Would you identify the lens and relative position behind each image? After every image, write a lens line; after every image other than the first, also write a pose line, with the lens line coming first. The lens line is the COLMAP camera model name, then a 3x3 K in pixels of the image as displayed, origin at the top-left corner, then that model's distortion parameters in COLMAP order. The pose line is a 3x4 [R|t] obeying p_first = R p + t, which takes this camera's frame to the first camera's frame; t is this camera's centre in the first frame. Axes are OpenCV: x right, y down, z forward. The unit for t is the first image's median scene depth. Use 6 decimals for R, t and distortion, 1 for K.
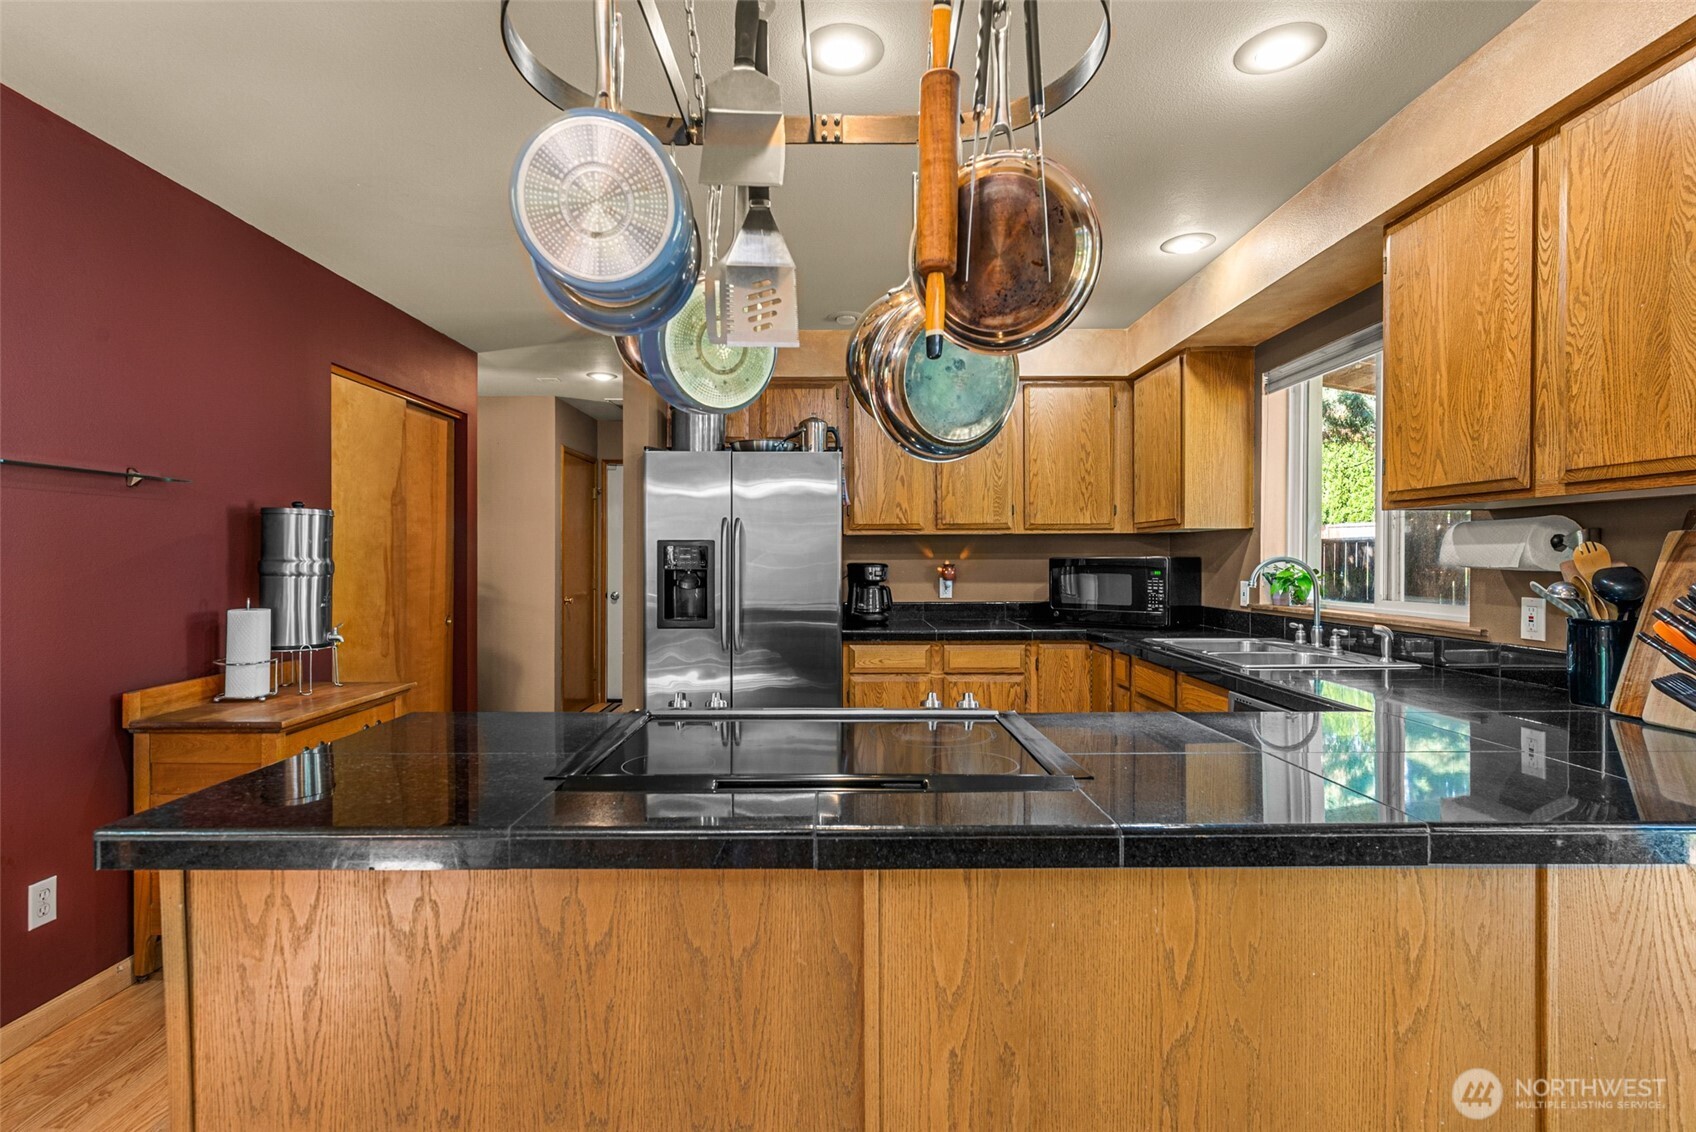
lens RADIAL K [[795.4, 0, 839.4], [0, 795.4, 564.5], [0, 0, 1]] dist [0.000407, -0.000902]
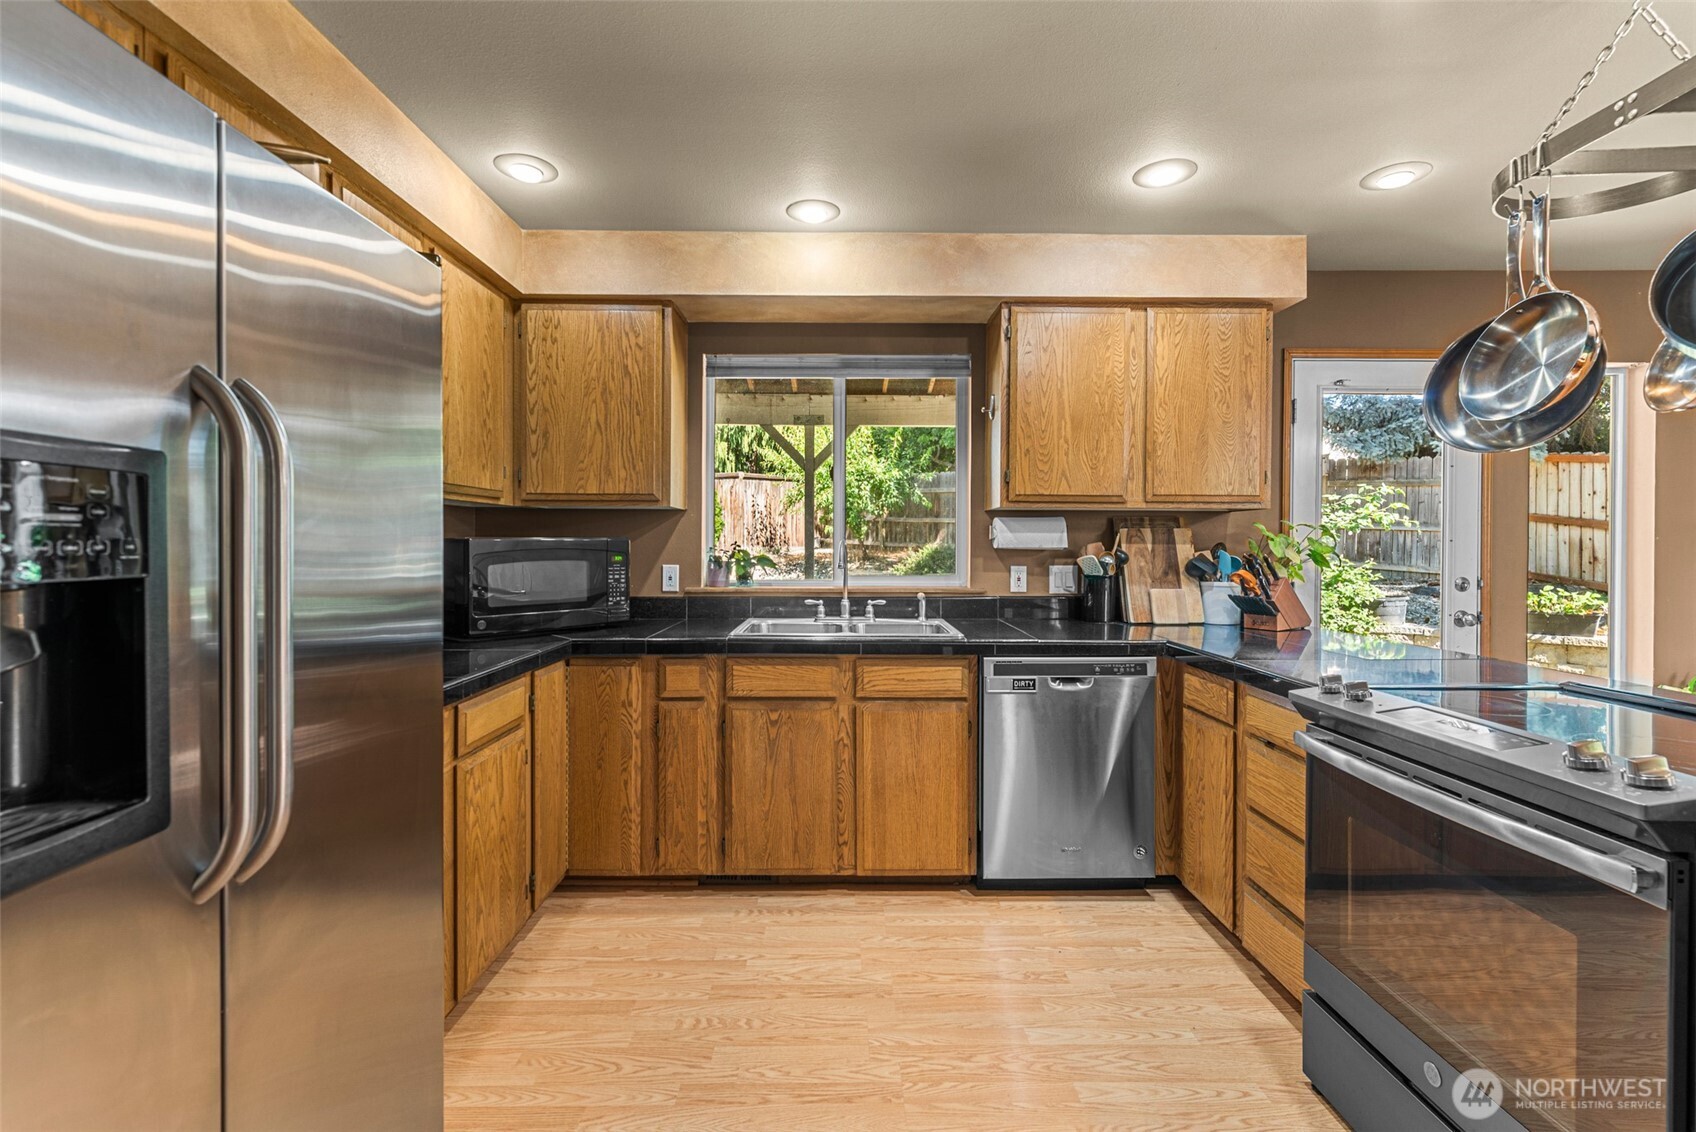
lens RADIAL K [[740.4, 0, 848.3], [0, 740.4, 551.0], [0, 0, 1]] dist [0.001544, 0.000218]
pose [[-0.008781, -0.008379, 0.999926, -0.489383], [0.004483, 0.999955, 0.008419, -0.002790], [-0.999951, 0.004556, -0.008743, 1.037847]]
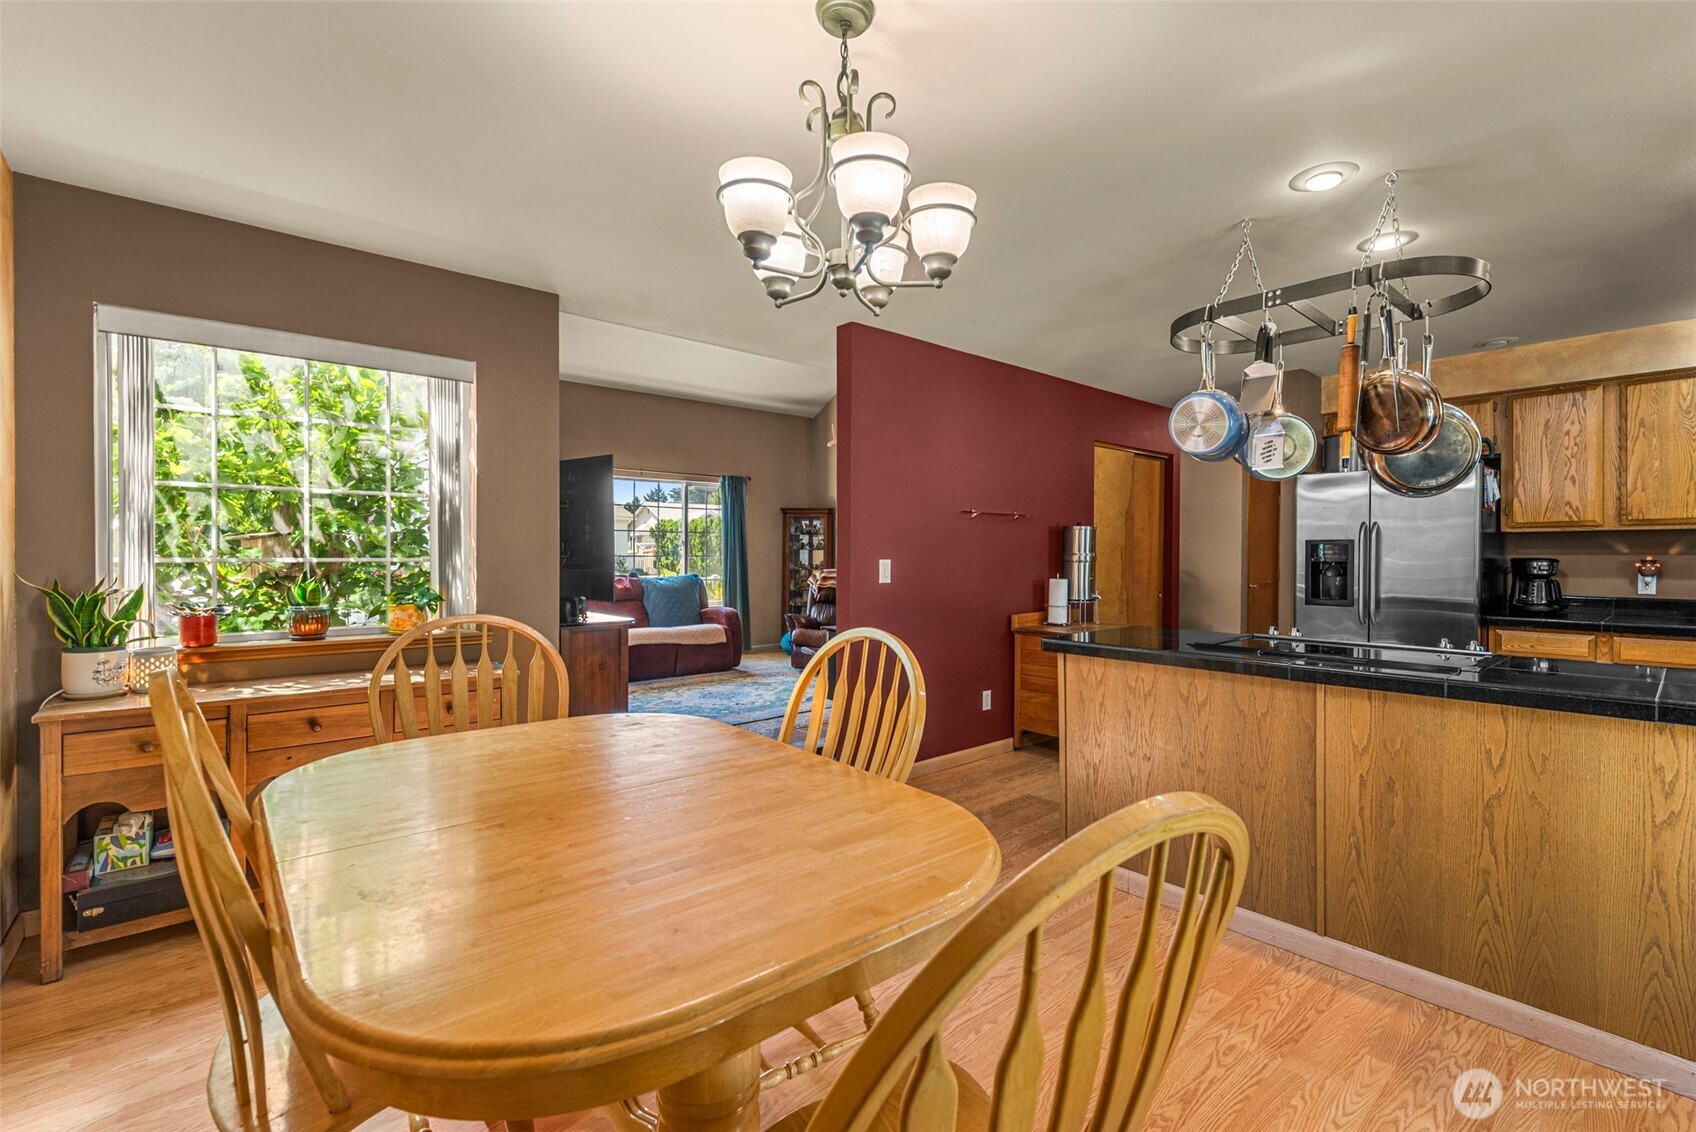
lens RADIAL K [[756.7, 0, 864.5], [0, 756.7, 555.7], [0, 0, 1]] dist [0.002081, -0.000431]
pose [[0.667216, 0.004592, -0.744850, 0.299659], [-0.008031, 0.999967, -0.001029, 0.005088], [0.744821, 0.006668, 0.667231, -0.550773]]
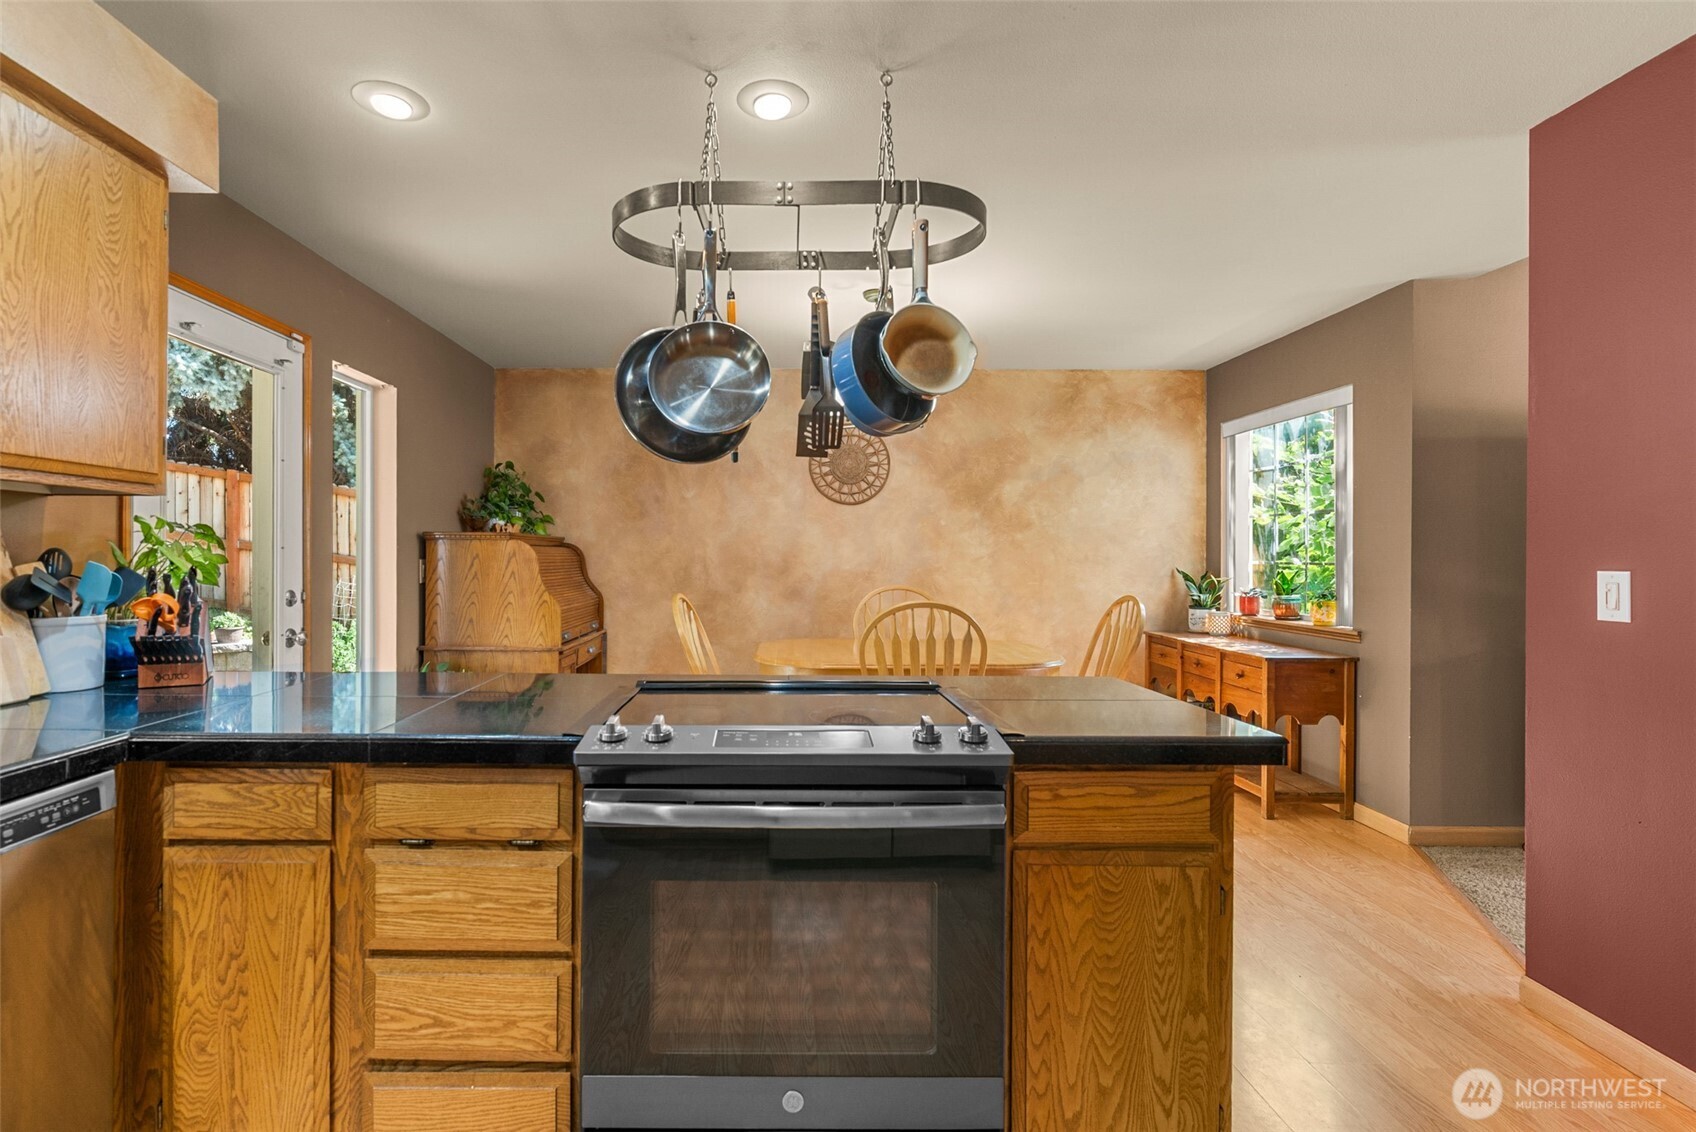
lens RADIAL K [[814.1, 0, 769.9], [0, 814.1, 558.5], [0, 0, 1]] dist [0.001255, -0.000001]
pose [[-0.999959, -0.005092, 0.007525, 0.001027], [-0.005020, 0.999942, 0.009569, -0.004360], [-0.007574, 0.009531, -0.999926, 1.166695]]
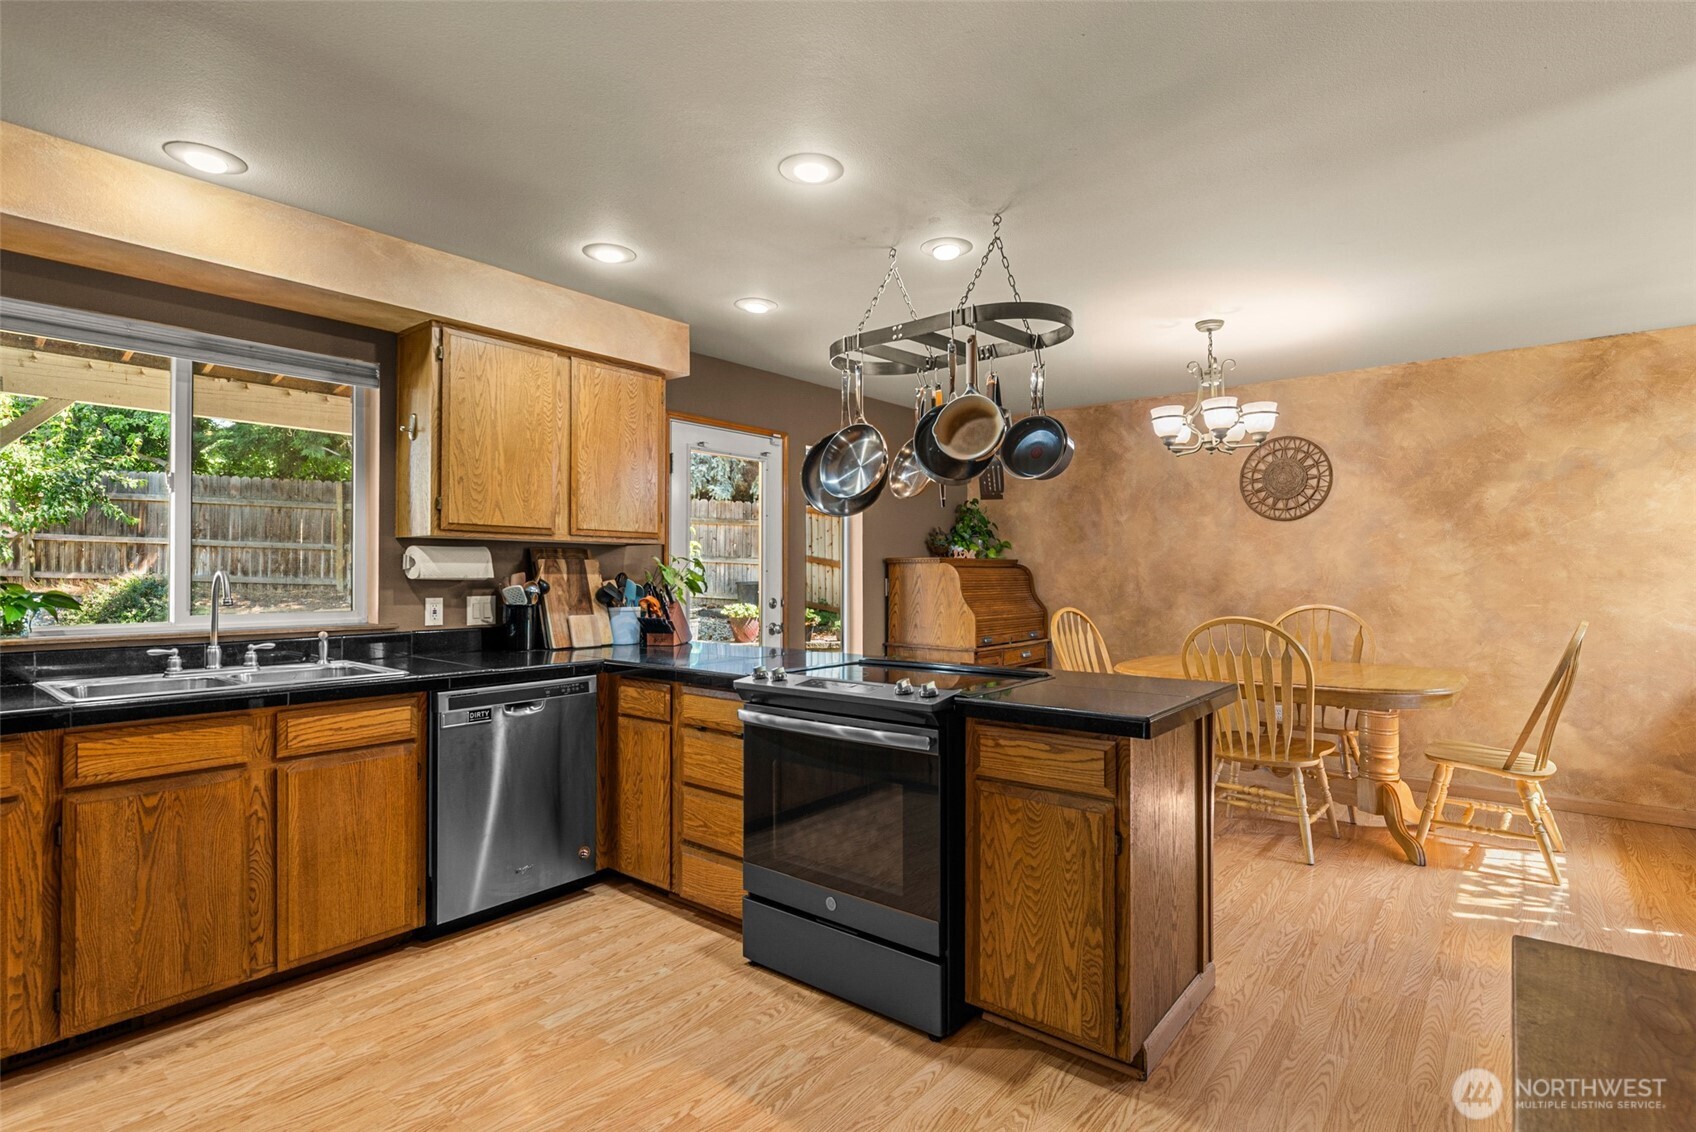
lens RADIAL K [[825.5, 0, 858.3], [0, 825.5, 567.9], [0, 0, 1]] dist [0.002591, -0.000631]
pose [[-0.774943, 0.005938, 0.632004, -0.584103], [0.005033, 0.999982, -0.003224, -0.005263], [-0.632012, 0.000682, -0.774959, 1.307762]]
